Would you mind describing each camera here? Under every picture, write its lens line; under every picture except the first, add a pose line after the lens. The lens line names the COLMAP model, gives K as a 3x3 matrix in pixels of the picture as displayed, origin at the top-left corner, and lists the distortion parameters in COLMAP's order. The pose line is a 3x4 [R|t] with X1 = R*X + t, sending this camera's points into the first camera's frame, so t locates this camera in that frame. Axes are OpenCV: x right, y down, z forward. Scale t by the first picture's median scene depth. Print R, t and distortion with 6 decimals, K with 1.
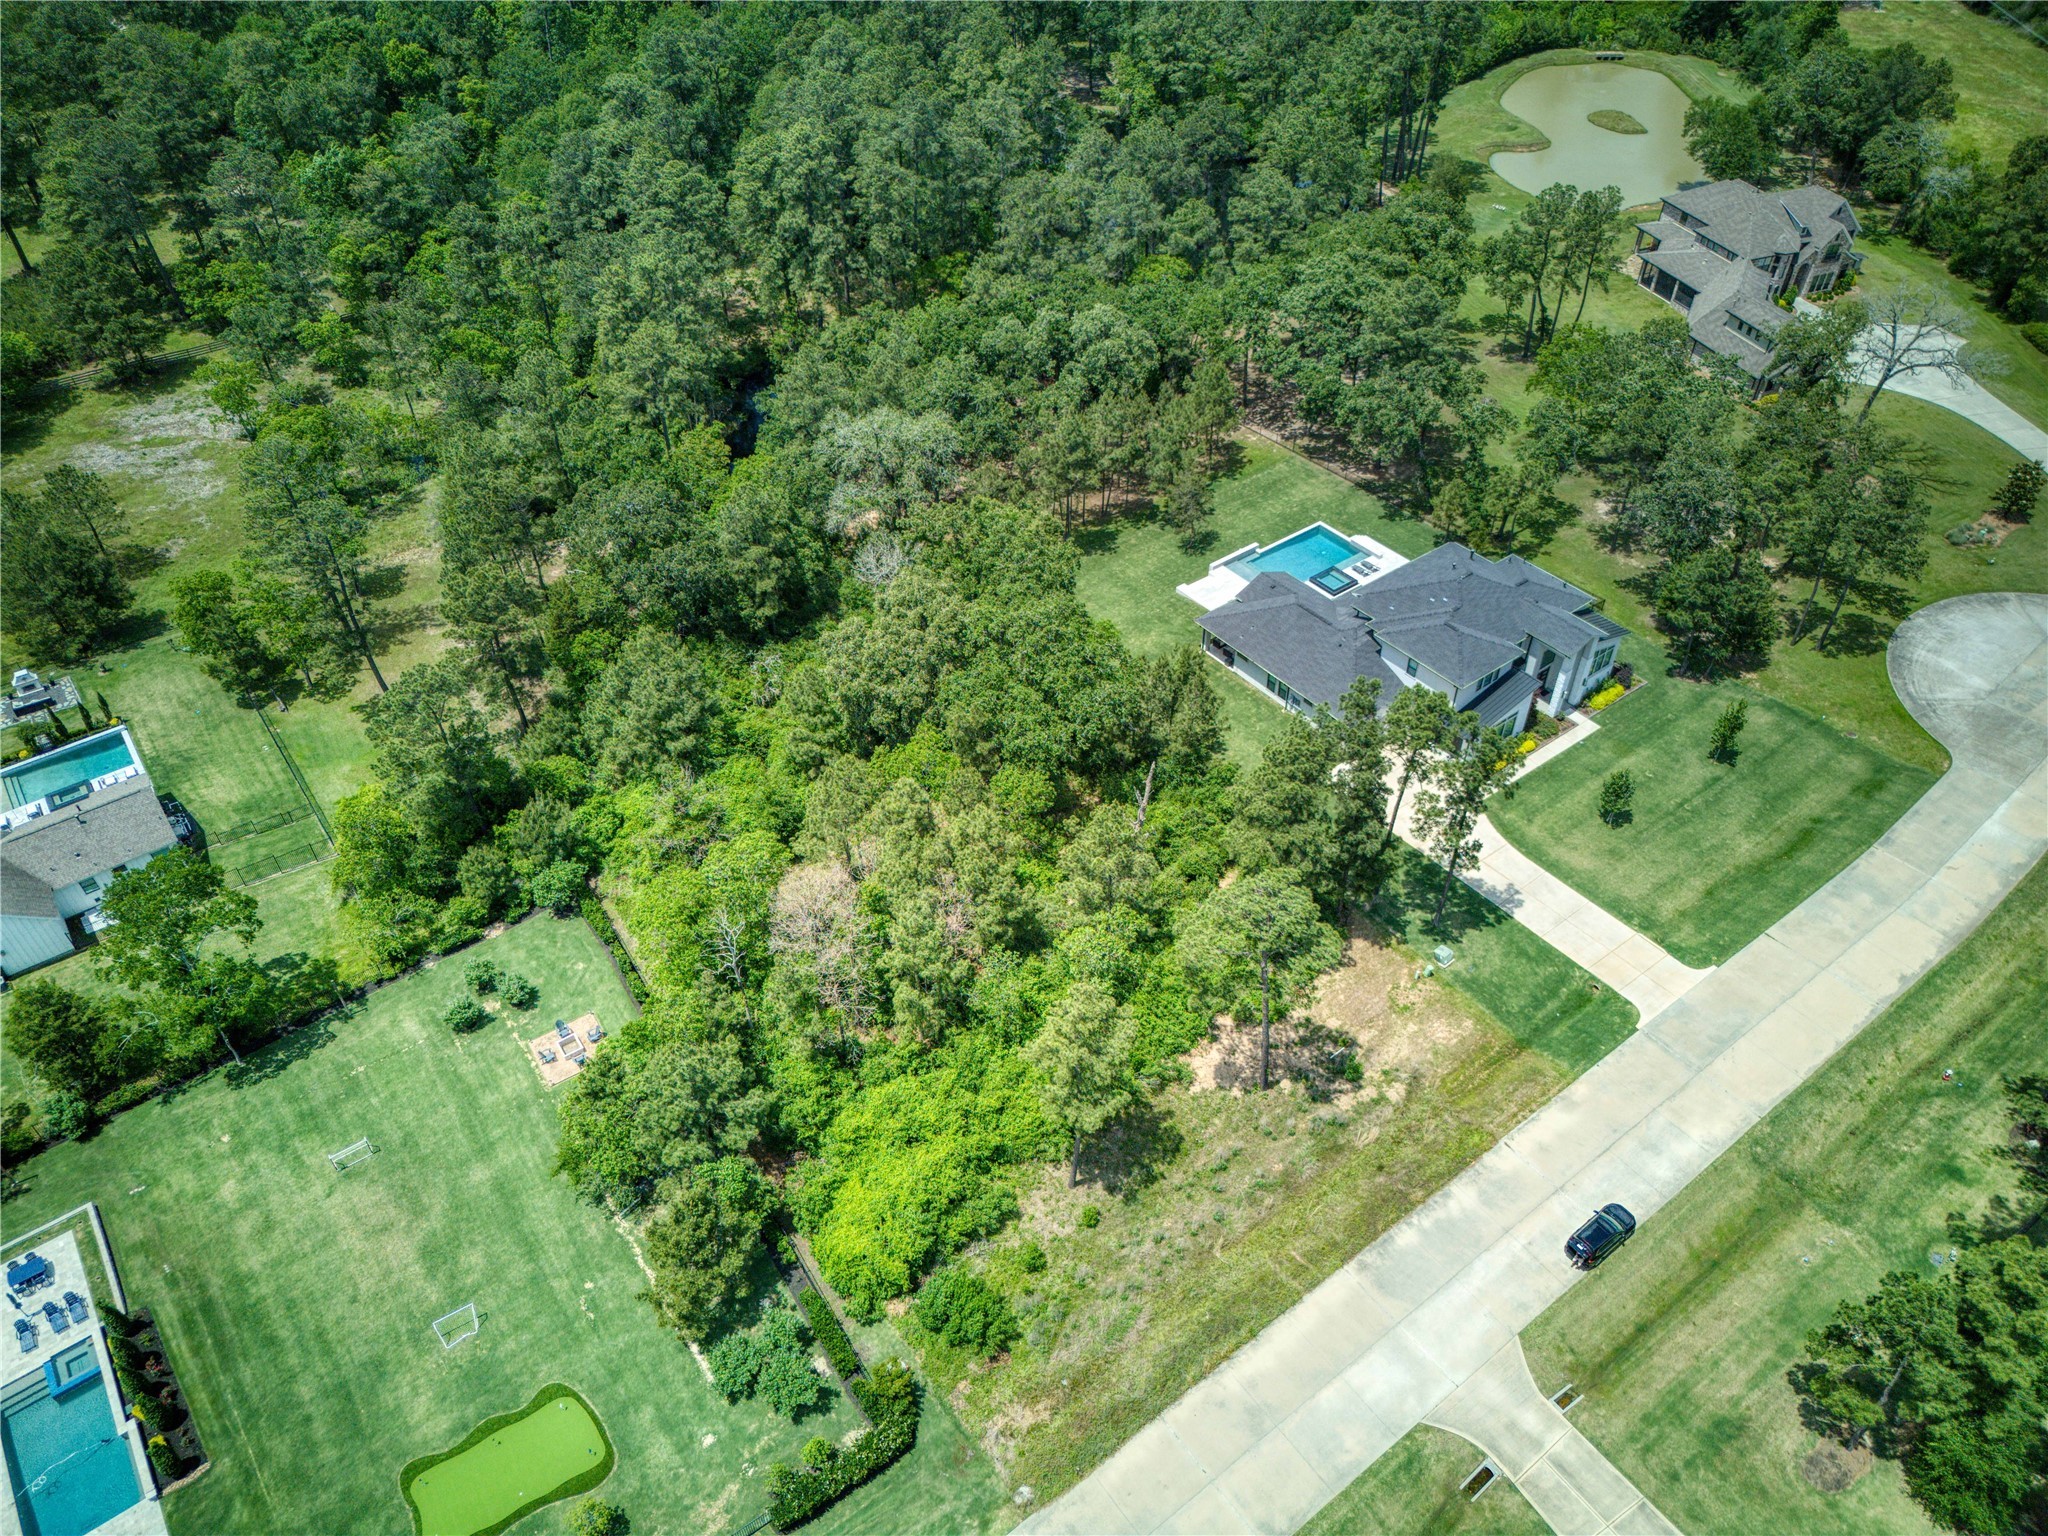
lens RADIAL K [[1443.6, 0, 1024.0], [0, 1443.6, 768.0], [0, 0, 1]] dist [0.053325, -0.041298]
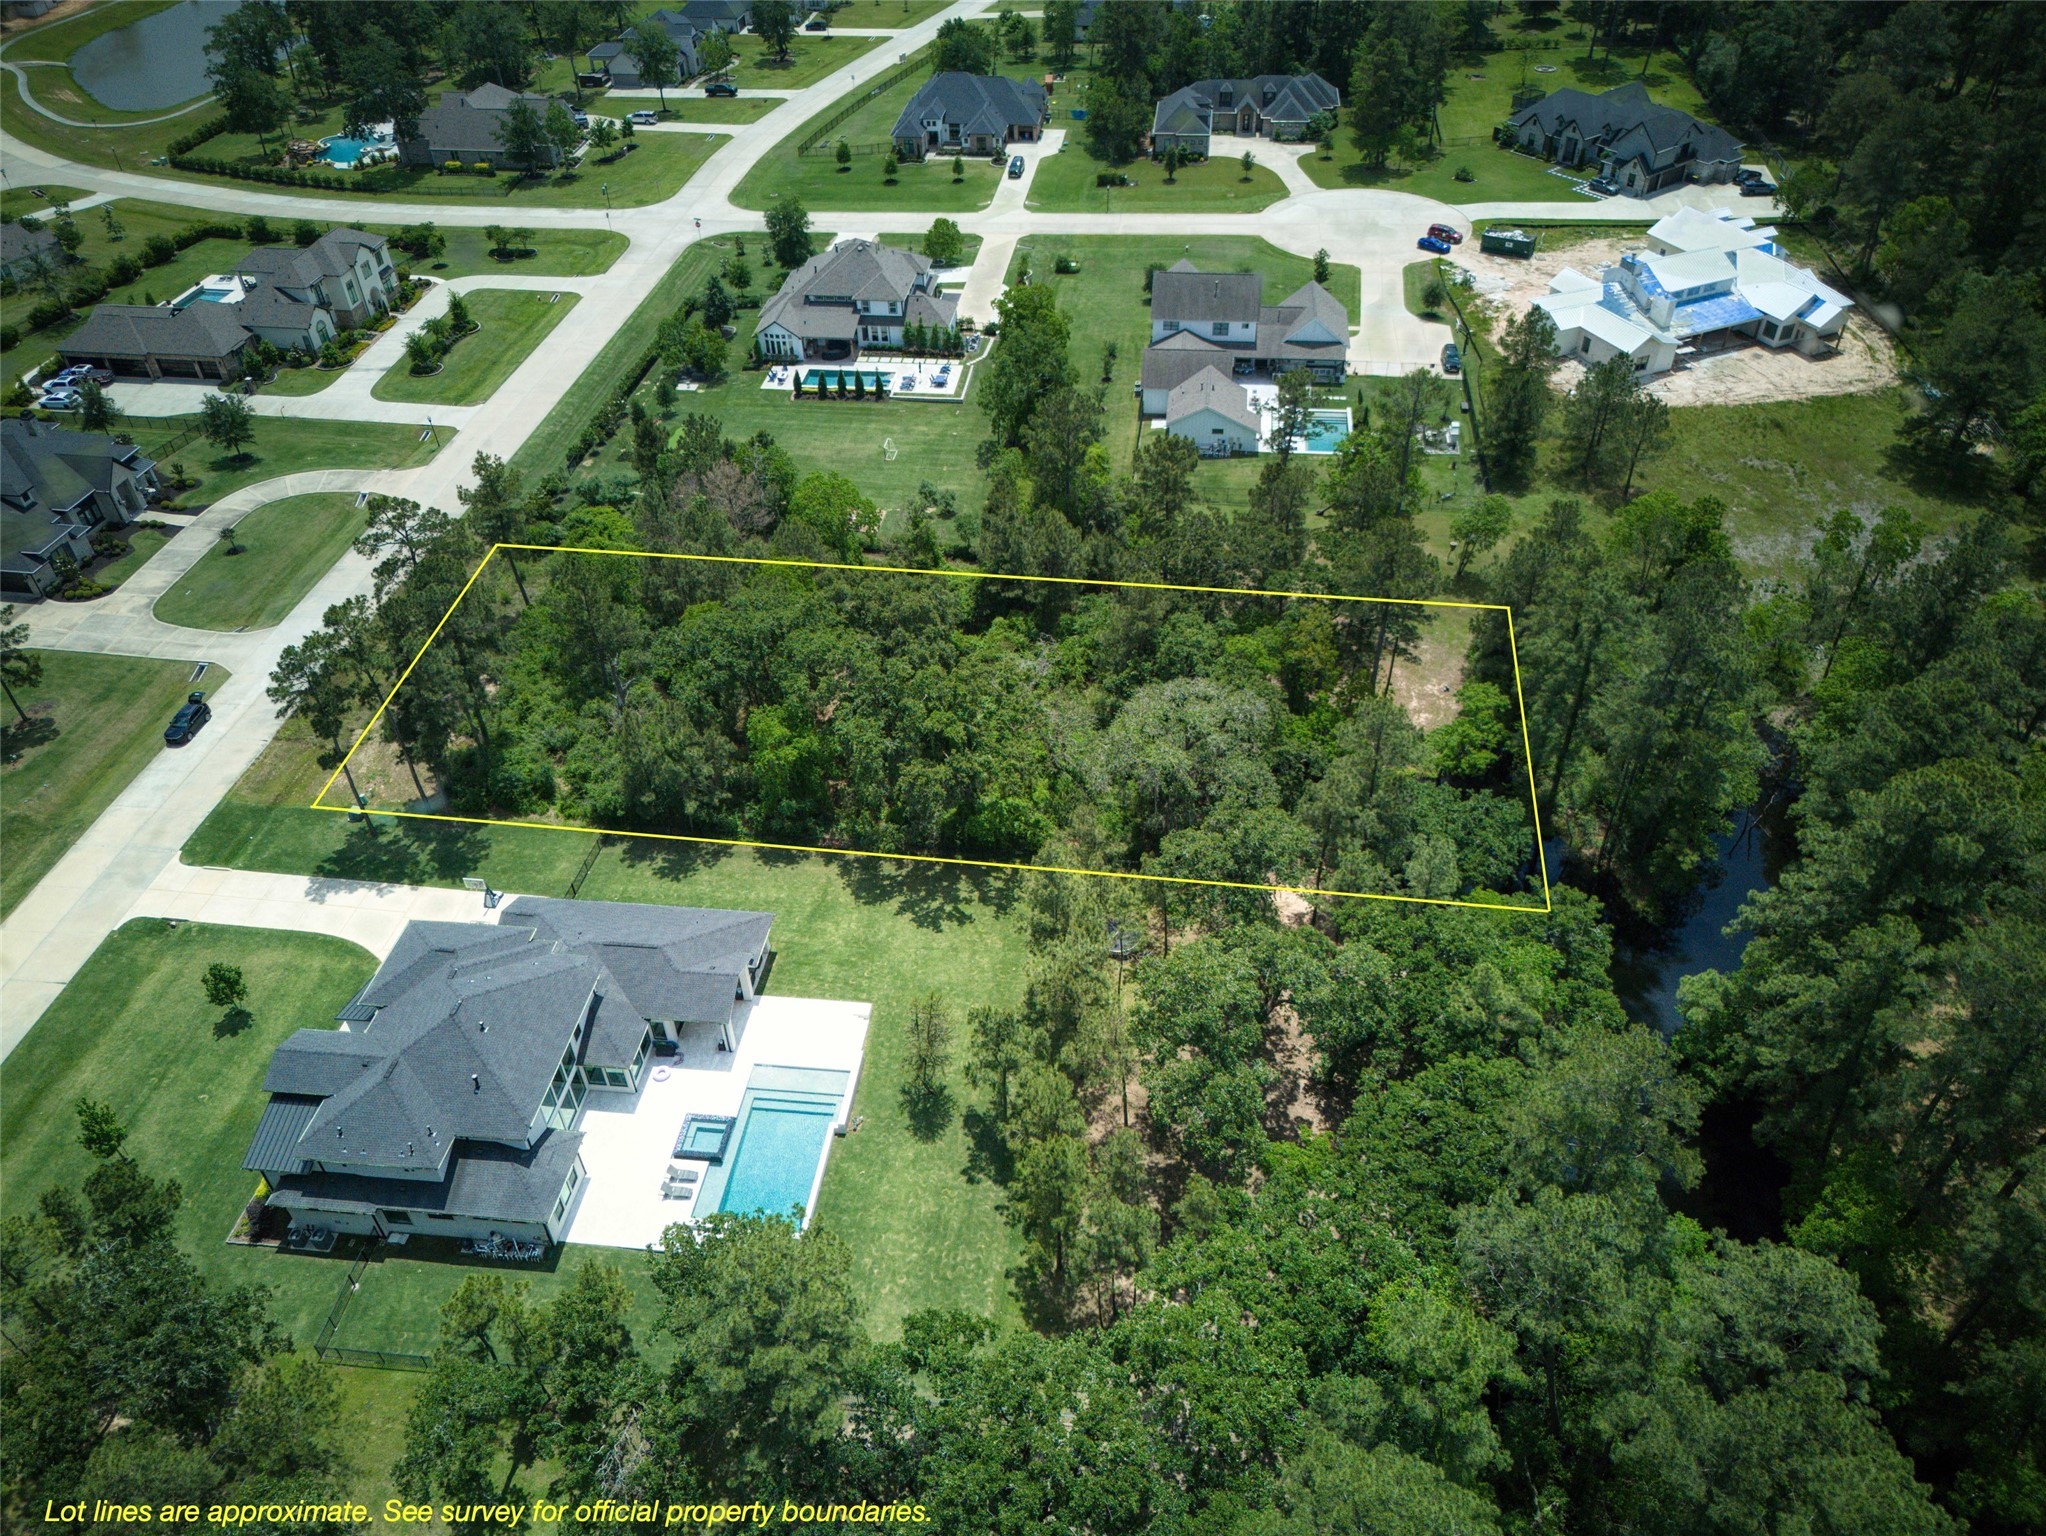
lens RADIAL K [[1455.8, 0, 1023.0], [0, 1455.8, 768.0], [0, 0, 1]] dist [0.038418, -0.002449]
pose [[-0.690978, 0.487038, -0.534176, 0.556073], [-0.460614, 0.272871, 0.844616, -1.173957], [0.557121, 0.829660, 0.035789, 1.286286]]
